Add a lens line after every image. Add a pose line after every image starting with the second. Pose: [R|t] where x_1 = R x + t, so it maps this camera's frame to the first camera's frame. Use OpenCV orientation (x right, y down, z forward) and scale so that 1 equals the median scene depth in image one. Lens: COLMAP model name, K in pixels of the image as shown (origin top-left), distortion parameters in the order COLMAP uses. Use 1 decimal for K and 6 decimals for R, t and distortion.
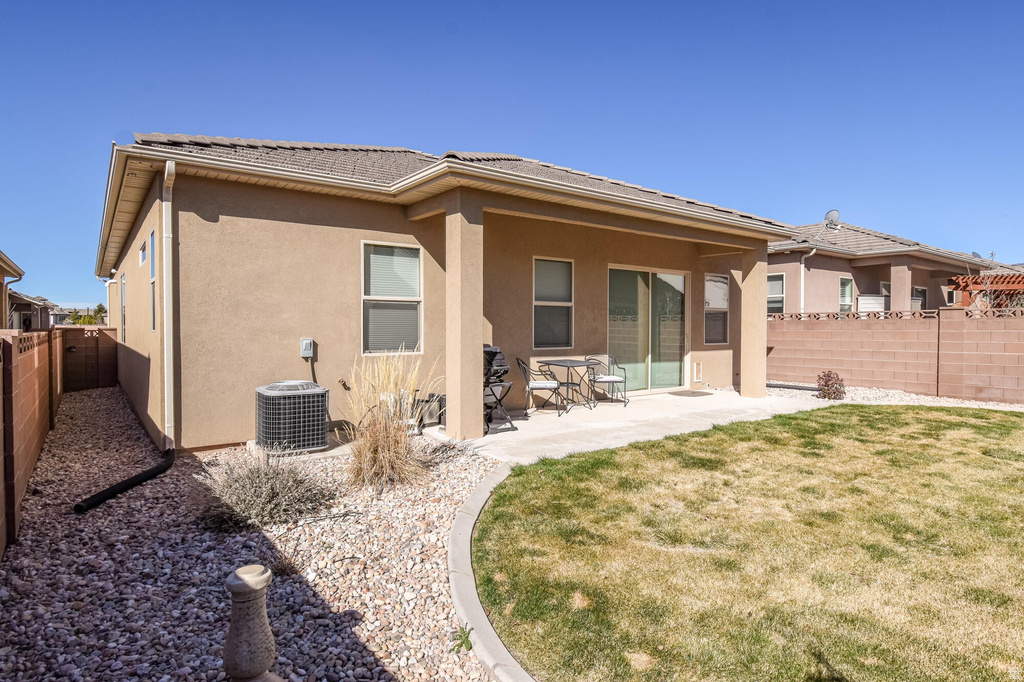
lens RADIAL K [[574.4, 0, 522.5], [0, 574.4, 340.5], [0, 0, 1]] dist [-0.010166, -0.000782]
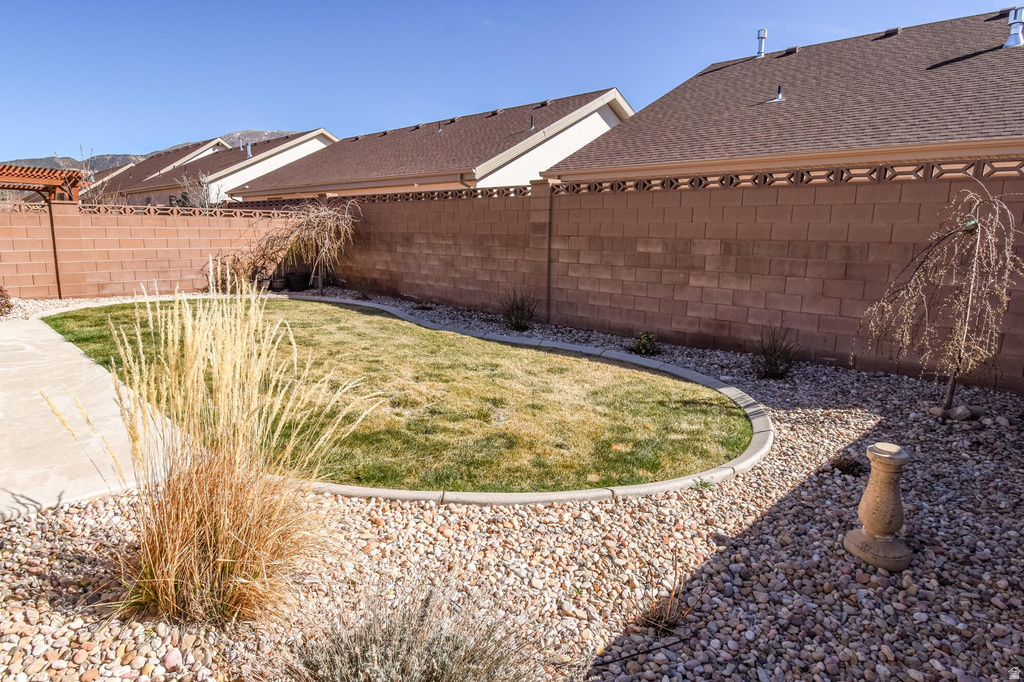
lens RADIAL K [[574.4, 0, 521.9], [0, 574.4, 347.5], [0, 0, 1]] dist [-0.010166, -0.000782]
pose [[-0.161007, -0.195115, 0.967475, -0.412719], [0.002712, 0.980173, 0.198128, -0.008348], [-0.986950, 0.034524, -0.157285, 0.546317]]
